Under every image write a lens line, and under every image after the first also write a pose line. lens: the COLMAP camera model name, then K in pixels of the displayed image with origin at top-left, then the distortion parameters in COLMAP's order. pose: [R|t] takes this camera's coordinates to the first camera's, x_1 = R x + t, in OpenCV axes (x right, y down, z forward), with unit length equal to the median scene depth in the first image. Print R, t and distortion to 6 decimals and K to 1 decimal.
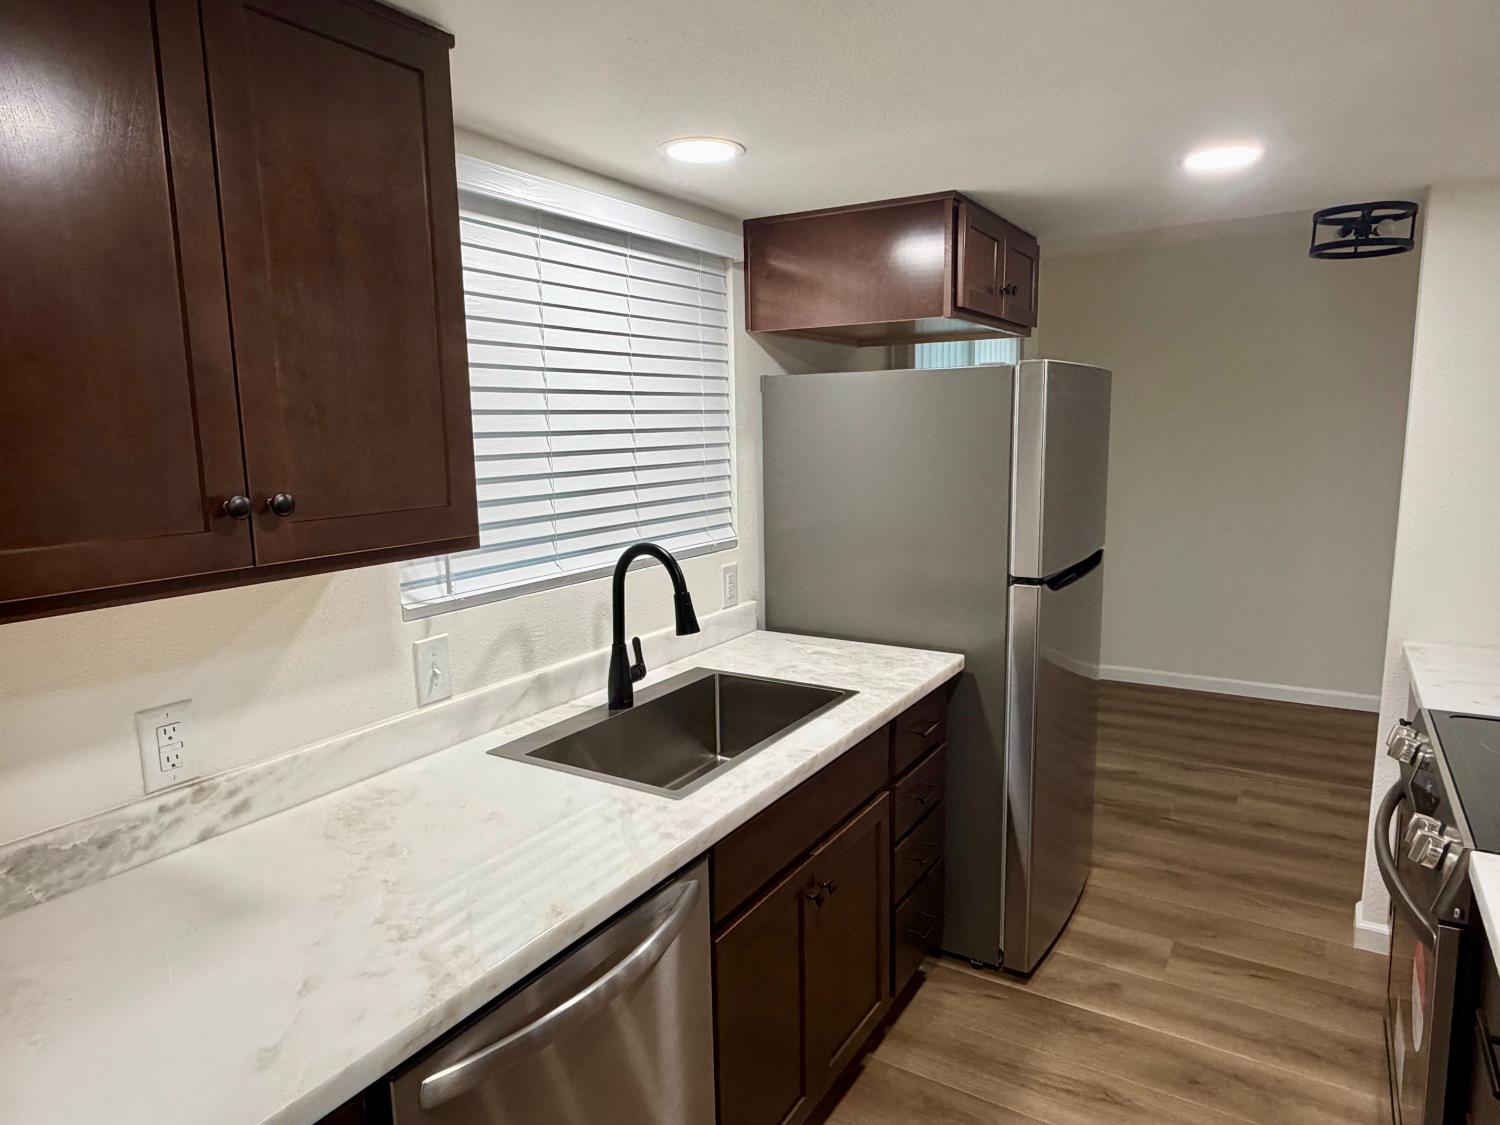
lens RADIAL K [[933.7, 0, 746.1], [0, 933.7, 563.8], [0, 0, 1]] dist [-0.000187, -0.001108]
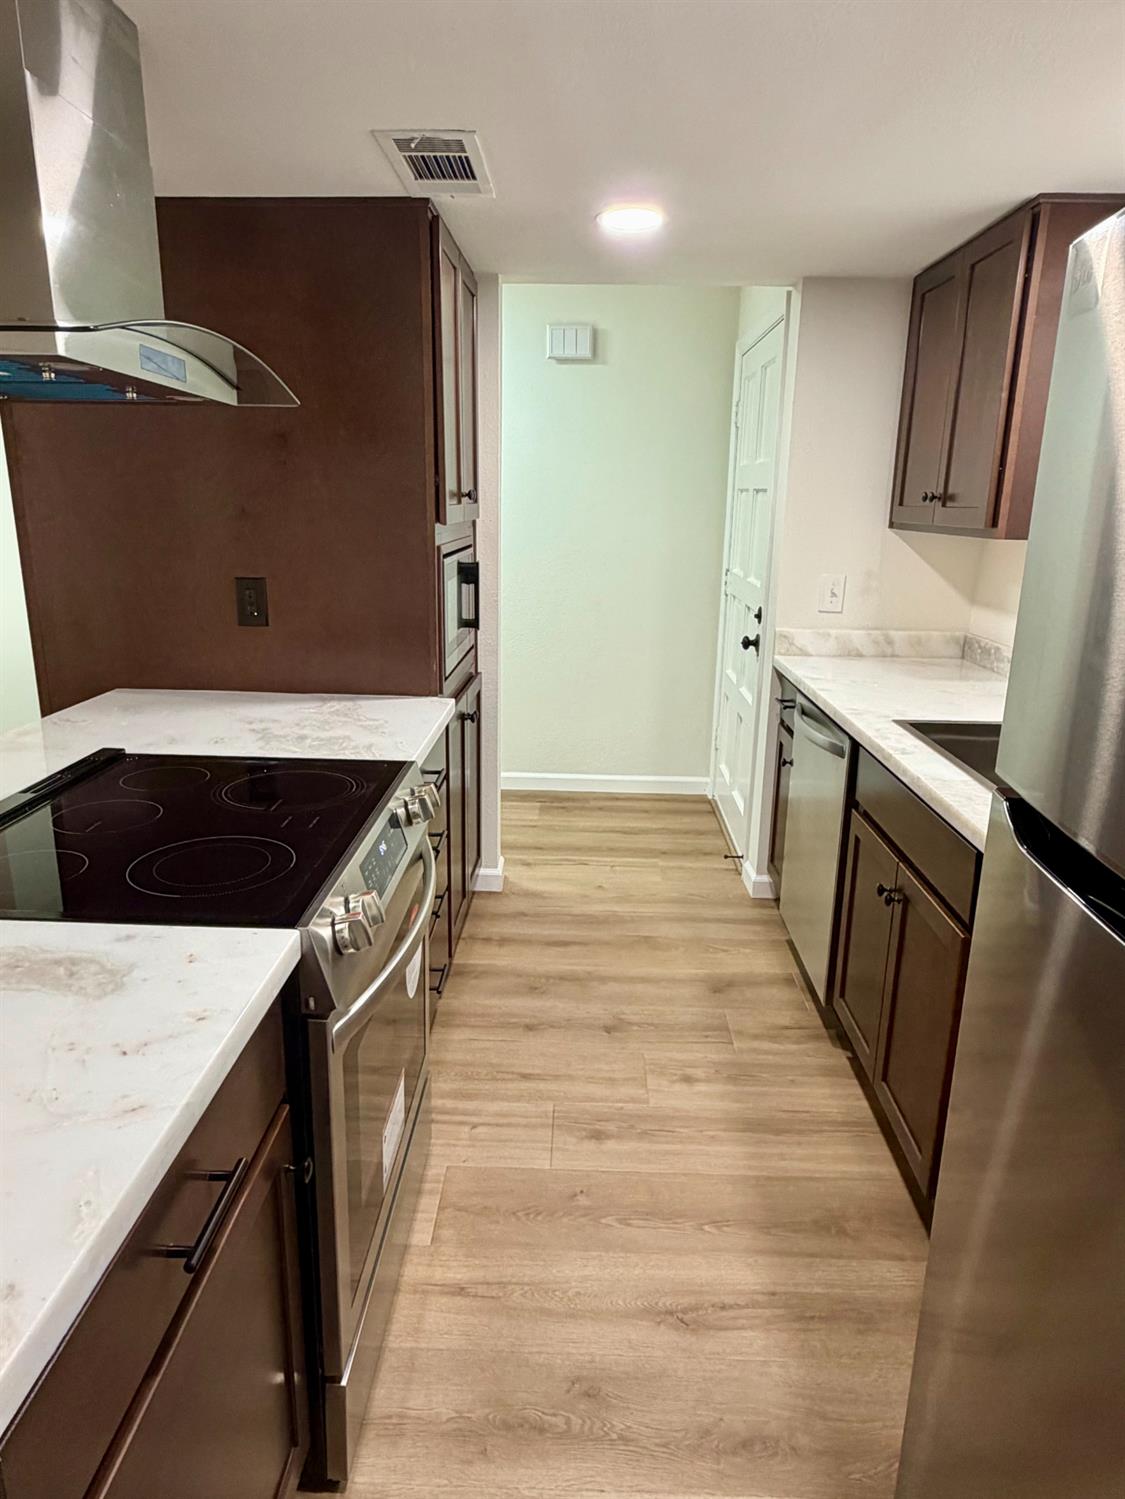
lens RADIAL K [[933.1, 0, 554.2], [0, 933.1, 746.3], [0, 0, 1]] dist [-0.000187, -0.001108]
pose [[-0.868554, 0.130940, -0.477984, 0.682787], [-0.072285, 0.920681, 0.383564, -0.145396], [0.490294, 0.367697, -0.790196, 1.196115]]
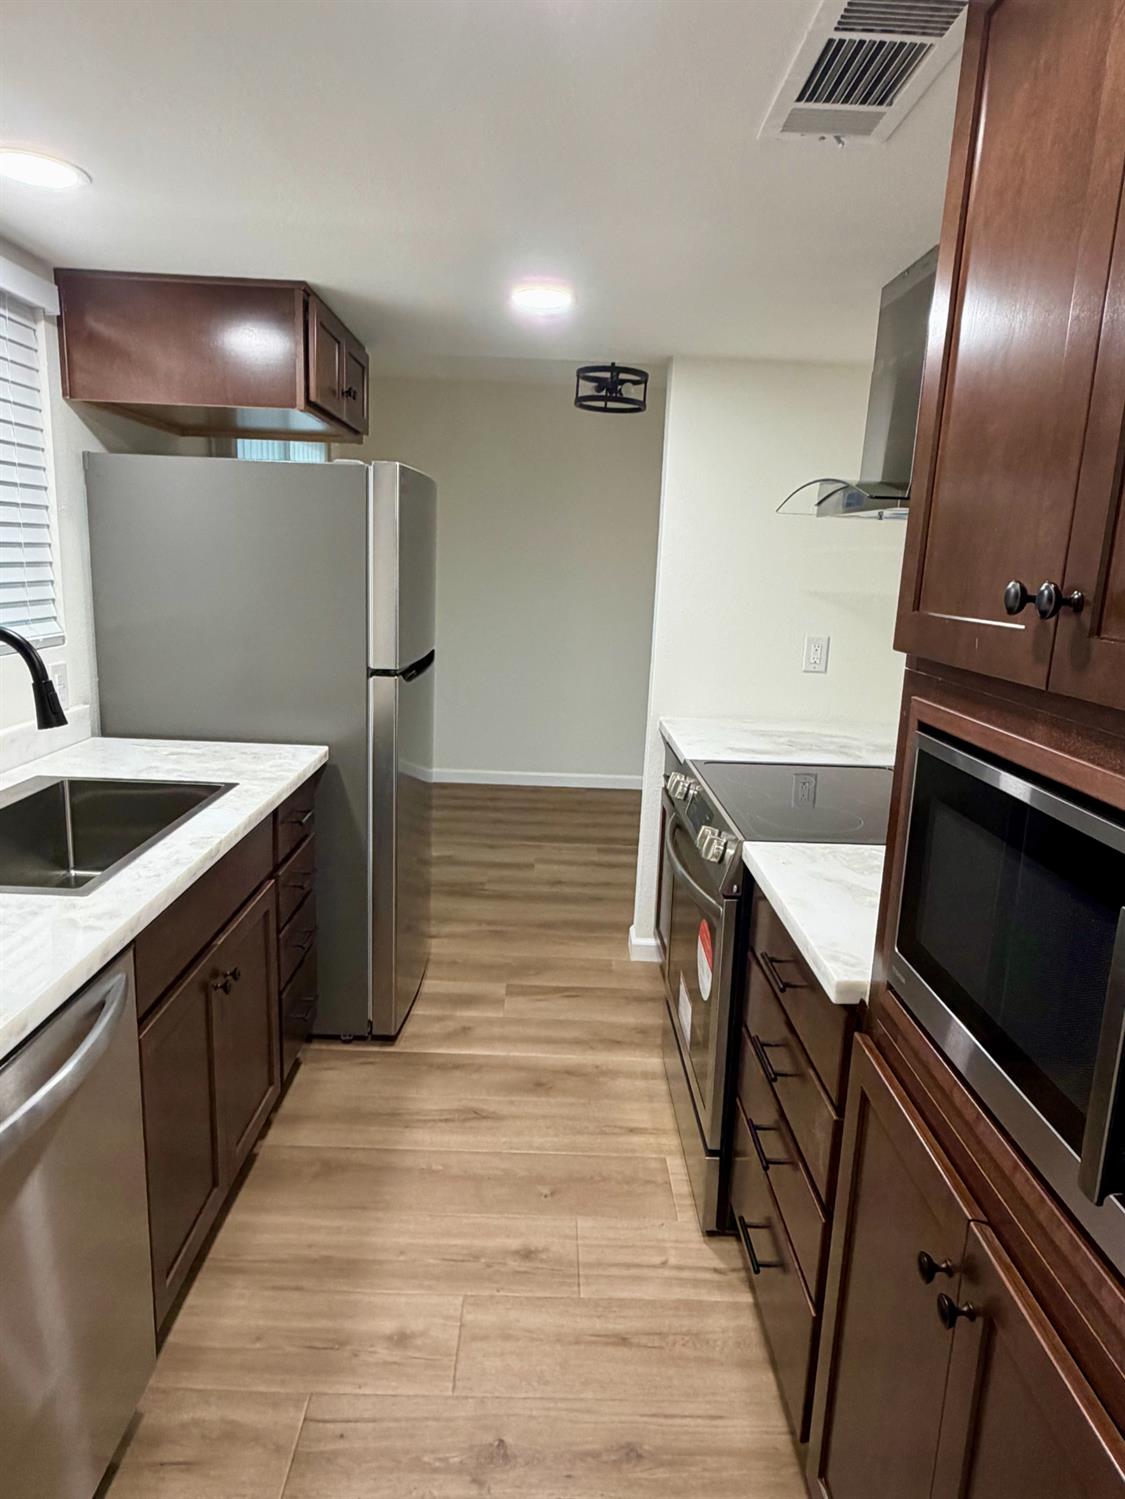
lens RADIAL K [[933.1, 0, 565.1], [0, 933.1, 743.9], [0, 0, 1]] dist [-0.000187, -0.001108]
pose [[0.841156, -0.055930, 0.537892, -0.100823], [0.025536, 0.997636, 0.063802, 0.035683], [-0.540189, -0.039932, 0.840596, -0.011114]]
